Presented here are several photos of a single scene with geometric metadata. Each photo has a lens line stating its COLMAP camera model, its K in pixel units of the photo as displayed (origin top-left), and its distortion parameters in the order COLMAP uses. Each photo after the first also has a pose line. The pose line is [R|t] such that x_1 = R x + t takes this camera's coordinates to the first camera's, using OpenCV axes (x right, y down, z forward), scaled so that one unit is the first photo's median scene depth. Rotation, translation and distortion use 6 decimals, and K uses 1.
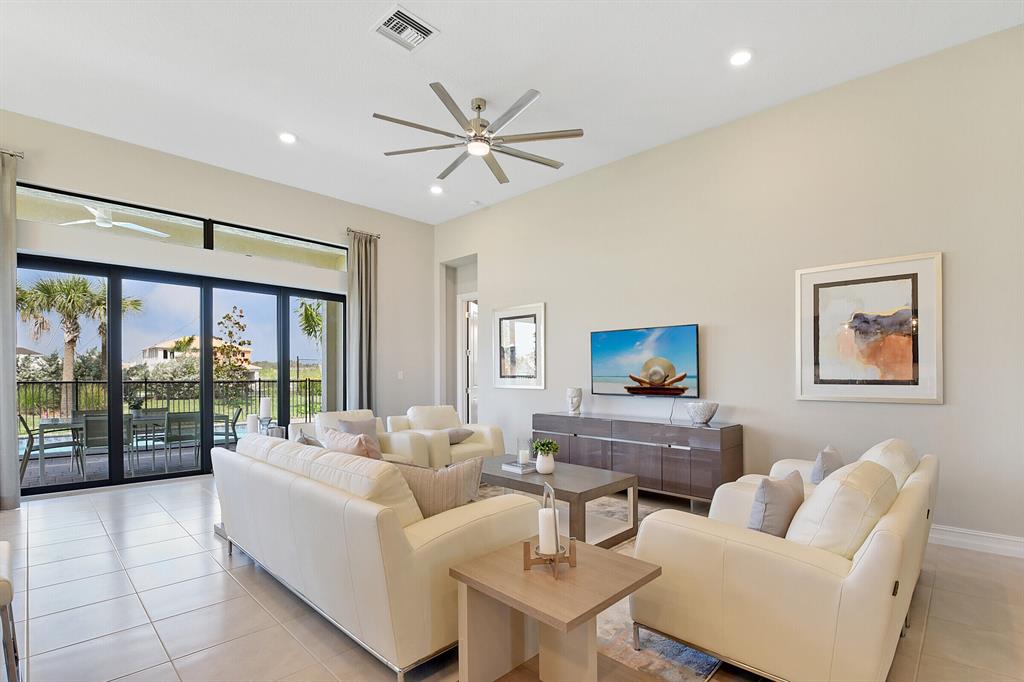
lens RADIAL K [[469.7, 0, 519.8], [0, 469.7, 383.0], [0, 0, 1]] dist [0.003145, -0.019043]
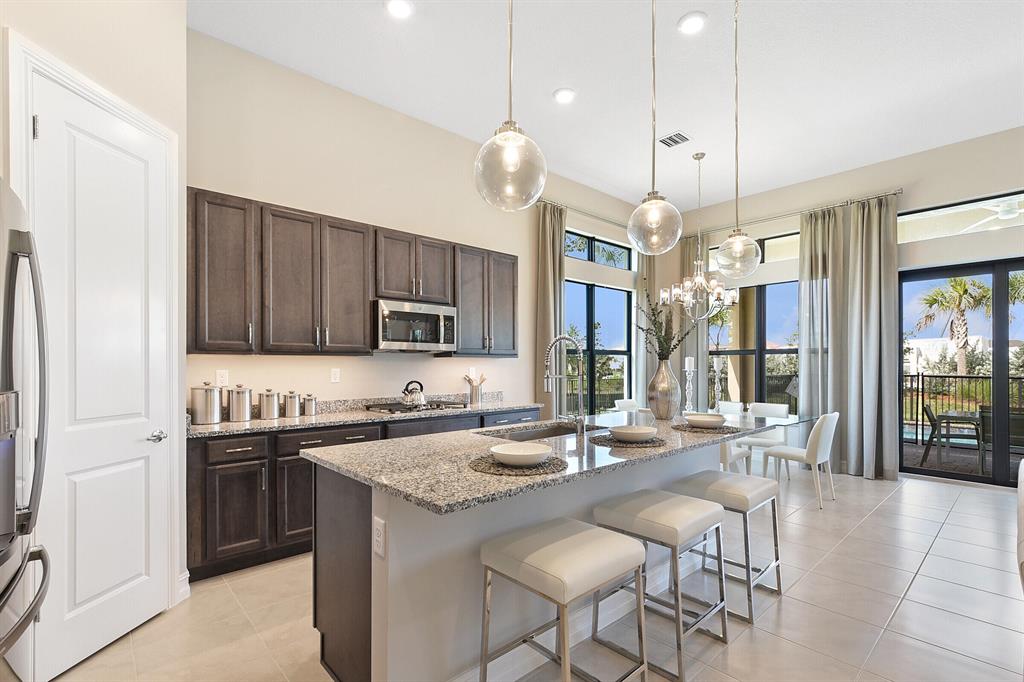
lens RADIAL K [[463.8, 0, 511.2], [0, 463.8, 365.4], [0, 0, 1]] dist [-0.002202, -0.000556]
pose [[-0.088908, -0.003231, -0.996035, 0.164884], [-0.016693, 0.999859, -0.001754, -0.010515], [0.995900, 0.016471, -0.088949, 0.062328]]
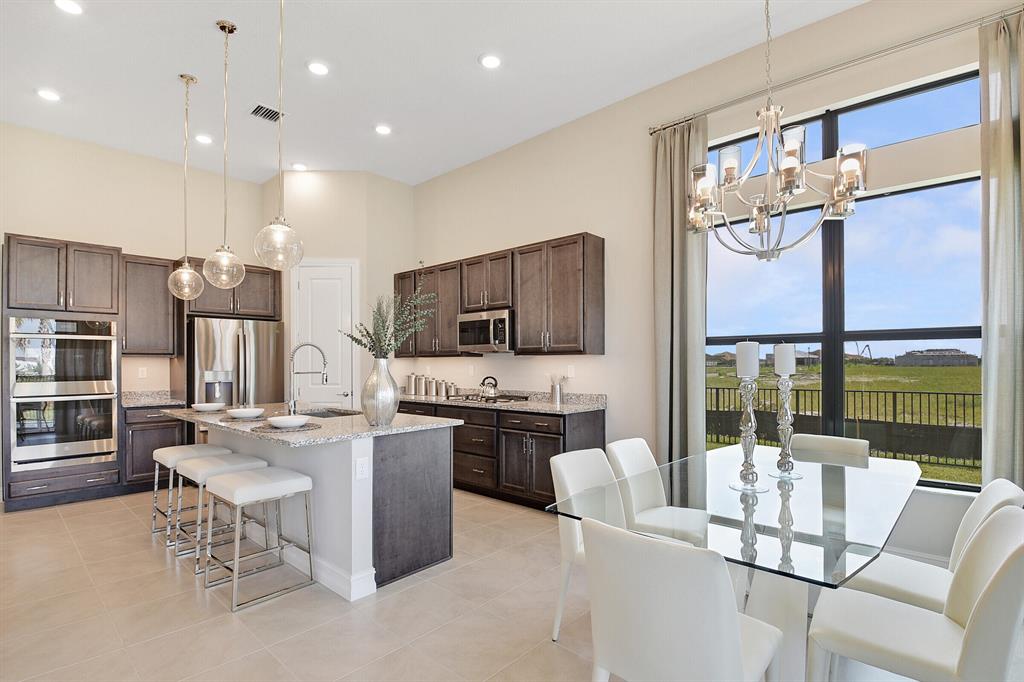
lens RADIAL K [[475.6, 0, 535.7], [0, 475.6, 362.7], [0, 0, 1]] dist [0.023138, -0.009984]
pose [[-0.998280, 0.004379, -0.058458, -0.604015], [0.003319, 0.999828, 0.018228, -0.027647], [0.058528, 0.018003, -0.998123, 0.760725]]
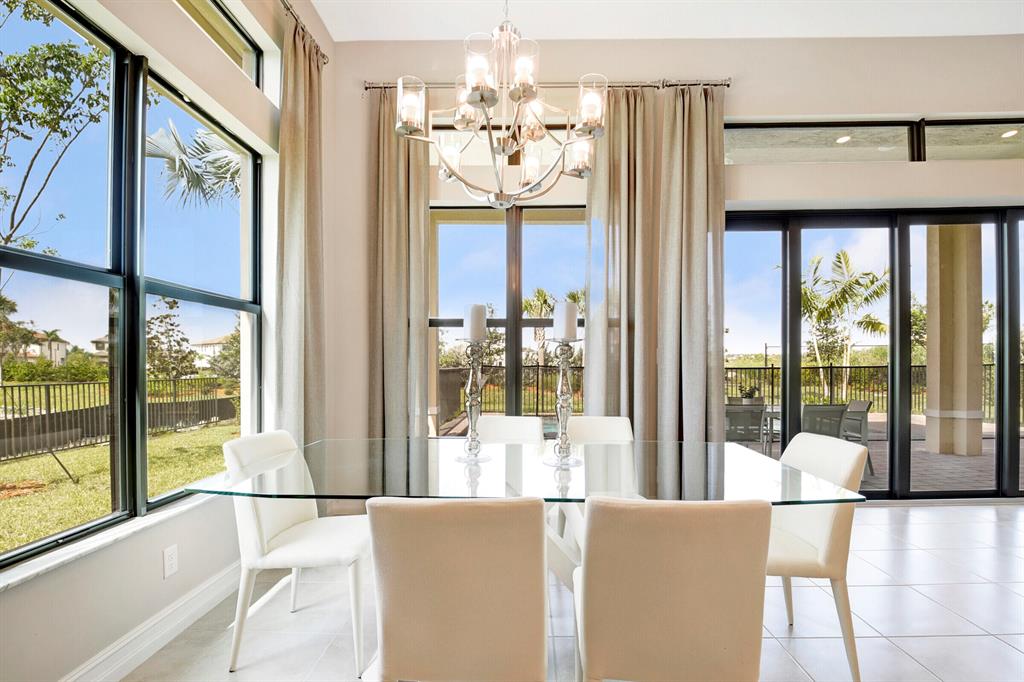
lens RADIAL K [[459.5, 0, 528.0], [0, 459.5, 364.8], [0, 0, 1]] dist [0.027395, -0.018383]
pose [[0.678556, 0.000306, -0.734548, -0.550986], [-0.015805, 0.999774, -0.014184, 0.015755], [0.734378, 0.021234, 0.678408, 0.145101]]
